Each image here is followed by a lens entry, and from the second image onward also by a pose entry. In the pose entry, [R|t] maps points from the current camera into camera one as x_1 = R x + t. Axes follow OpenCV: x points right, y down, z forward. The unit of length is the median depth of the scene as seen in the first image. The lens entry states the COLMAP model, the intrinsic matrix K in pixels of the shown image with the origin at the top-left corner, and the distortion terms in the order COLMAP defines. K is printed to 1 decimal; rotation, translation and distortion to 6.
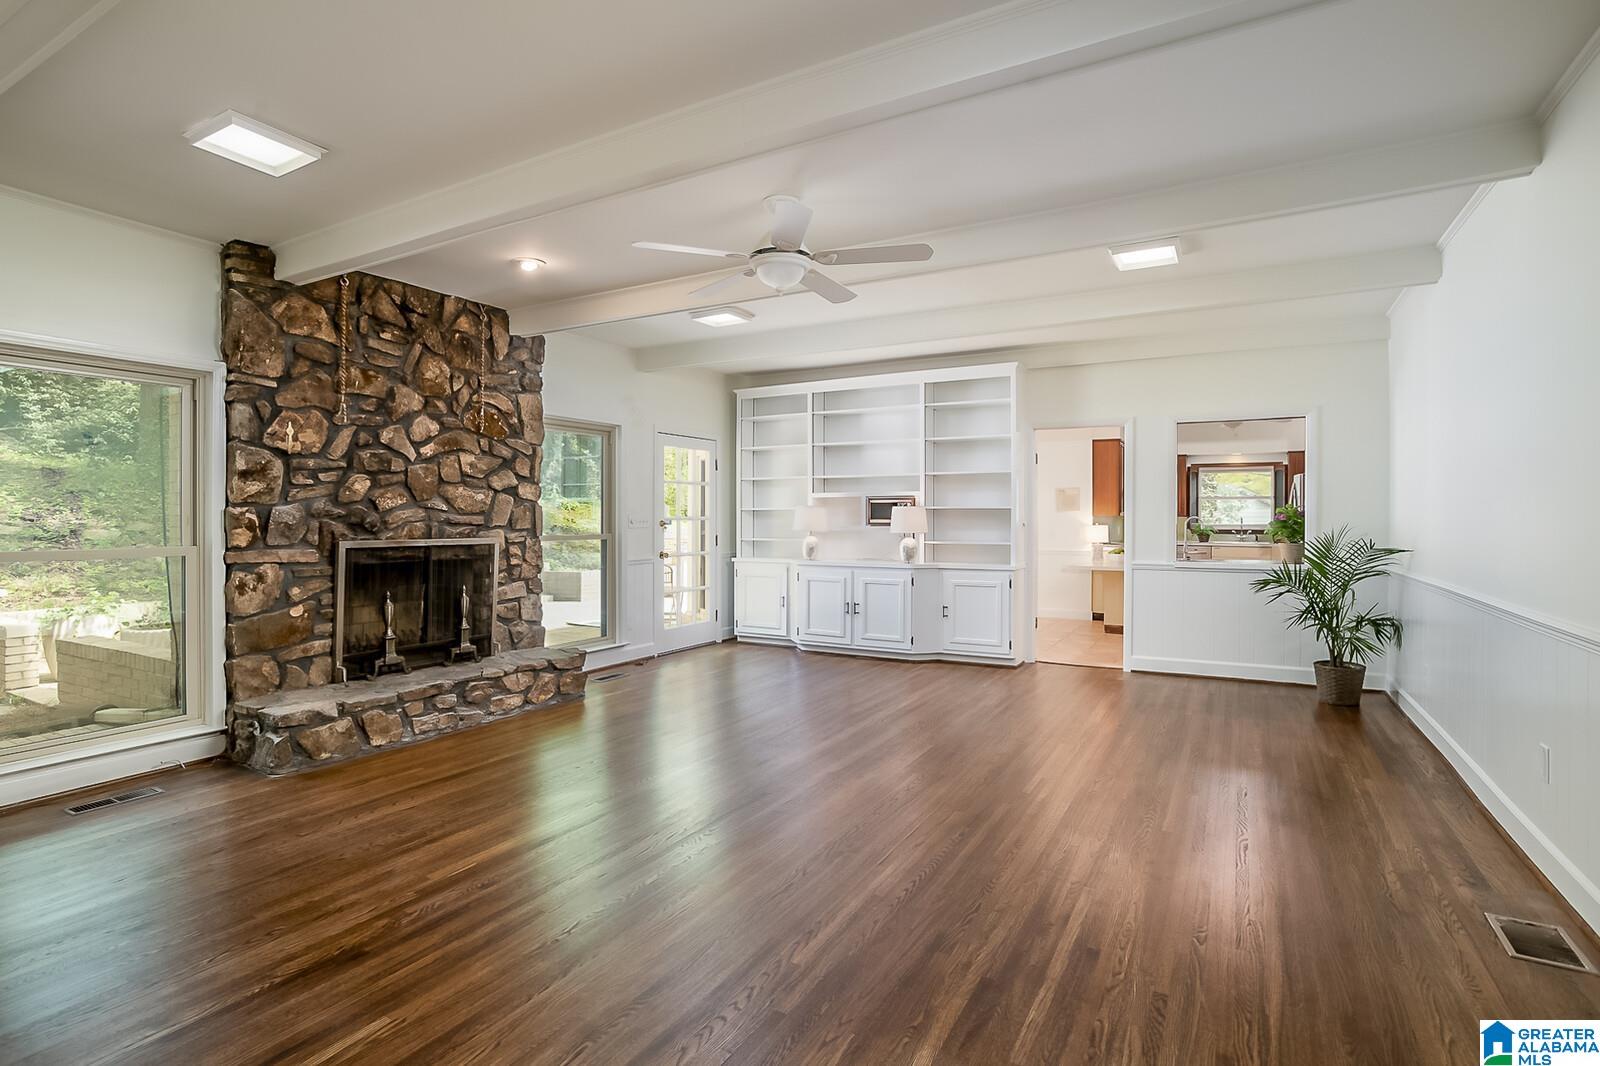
lens RADIAL K [[773.1, 0, 804.9], [0, 773.1, 514.4], [0, 0, 1]] dist [-0.068311, 0.032112]
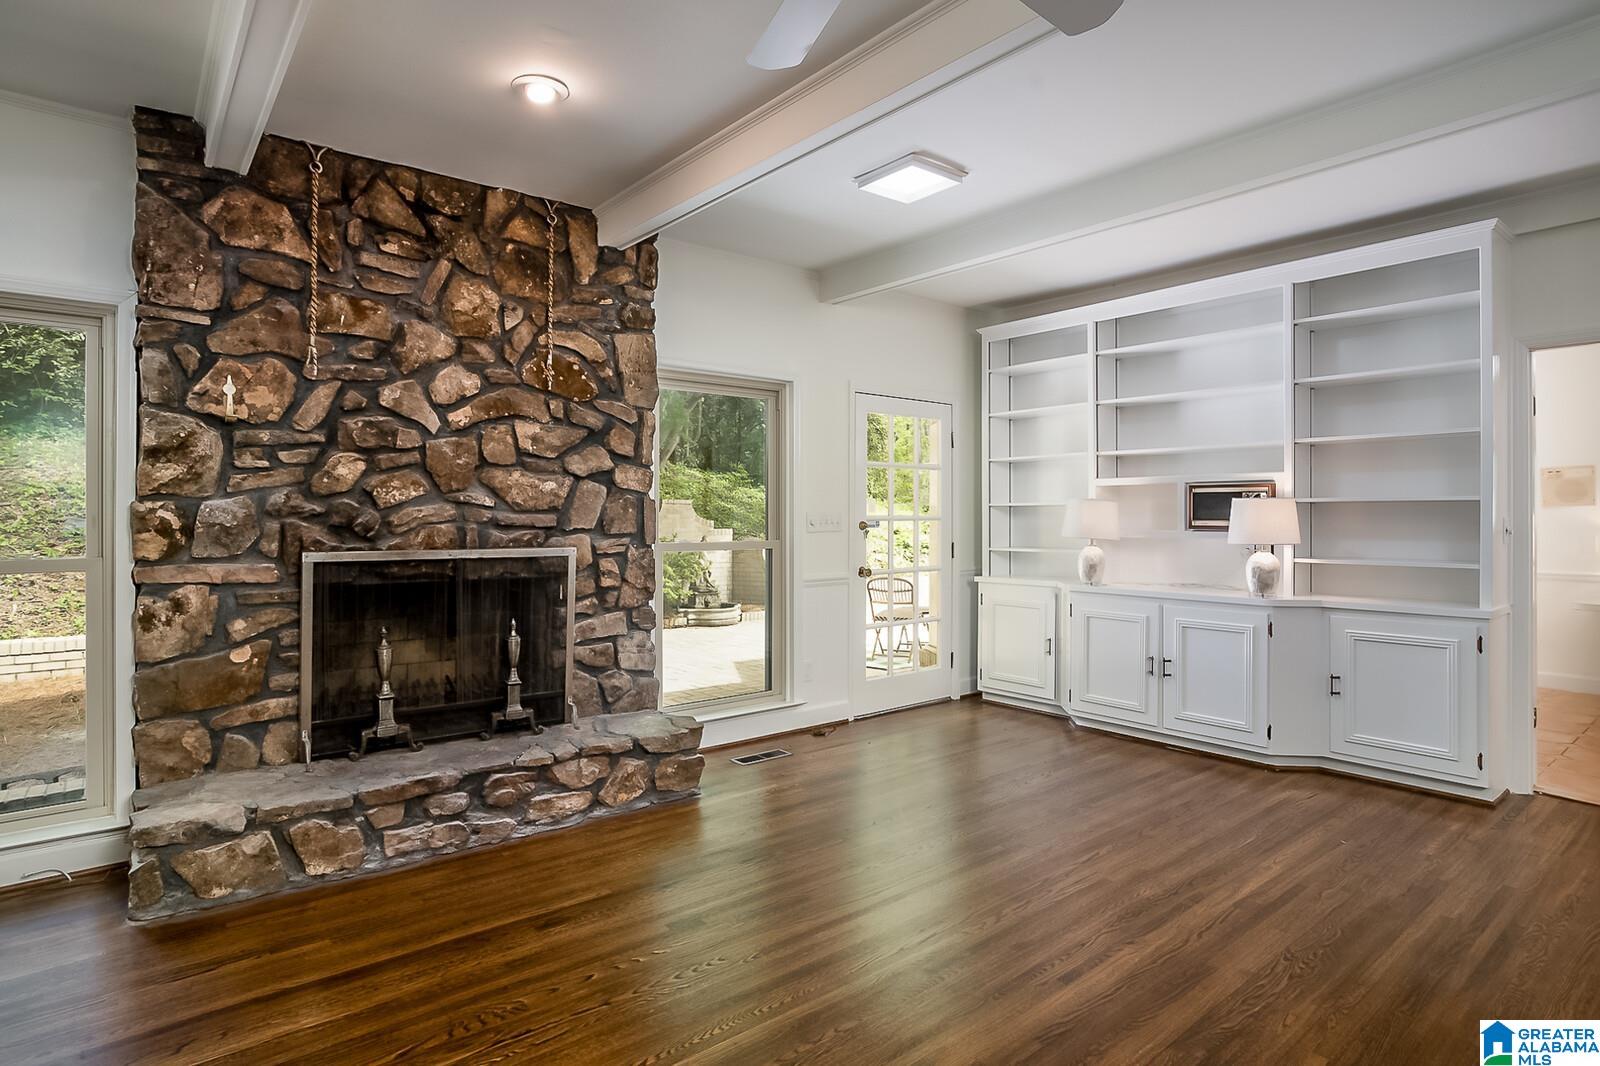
lens RADIAL K [[845.3, 0, 805.4], [0, 845.3, 511.0], [0, 0, 1]] dist [-0.075197, 0.044032]
pose [[0.932042, -0.001476, -0.362347, 0.055793], [0.000586, 0.999997, -0.002567, 0.001159], [0.362349, 0.002180, 0.932040, 0.412707]]
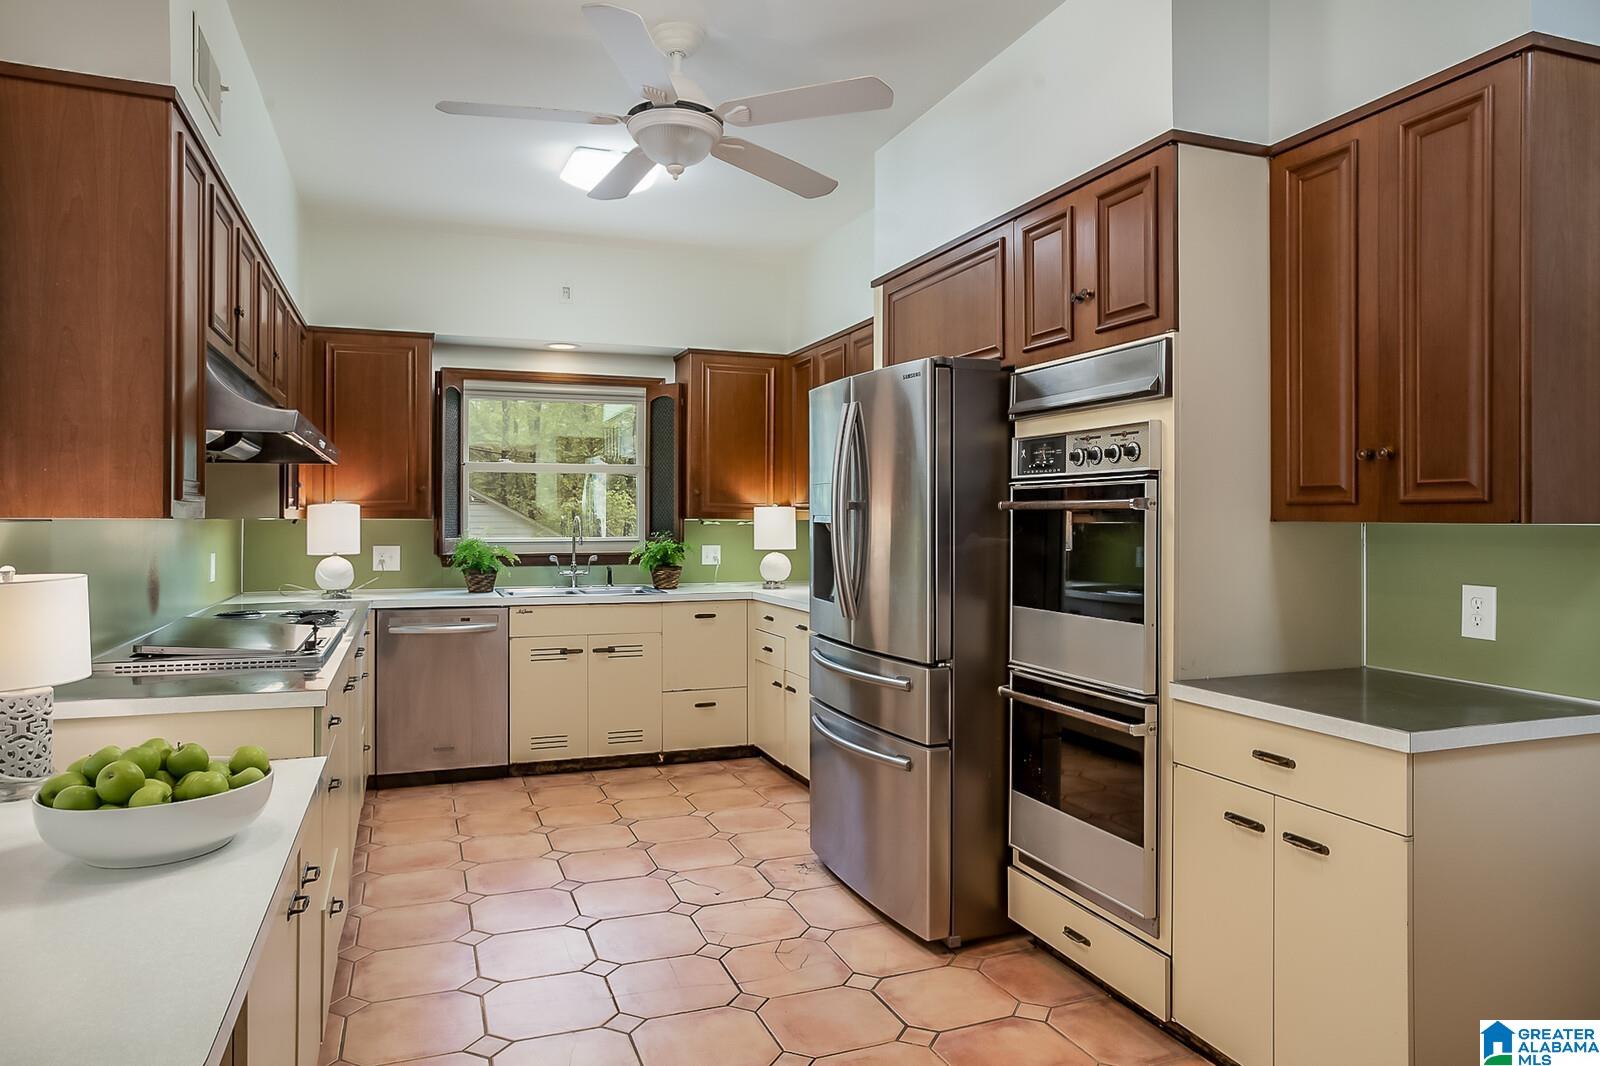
lens RADIAL K [[1032.9, 0, 800.0], [0, 1032.9, 533.0], [0, 0, 1]] dist [0.000425, 0.000024]
pose [[0.642533, -0.010603, 0.766184, 0.618810], [-0.004690, 0.999831, 0.017769, 0.000709], [-0.766243, -0.015010, 0.642375, 1.410235]]
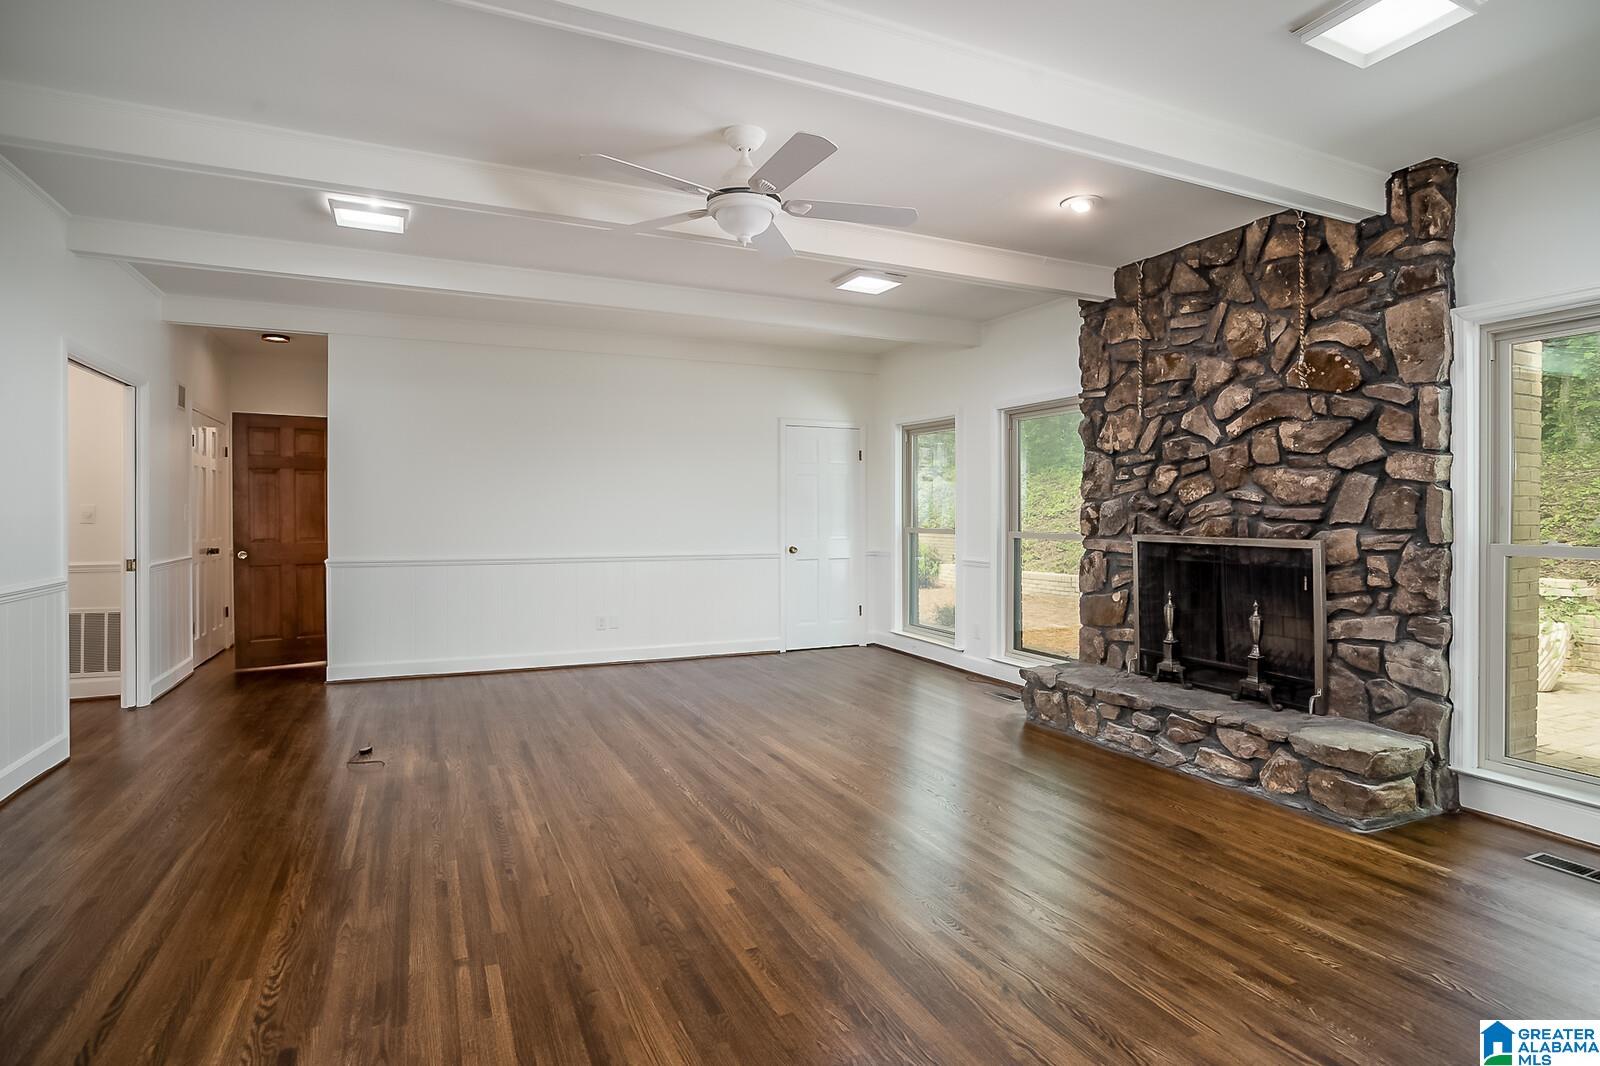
lens RADIAL K [[845.3, 0, 805.4], [0, 845.3, 511.0], [0, 0, 1]] dist [-0.075197, 0.044032]
pose [[-0.582577, -0.004244, -0.812765, 0.476957], [0.000463, 0.999984, -0.005553, 0.008970], [0.812776, -0.003612, -0.582566, 1.118440]]
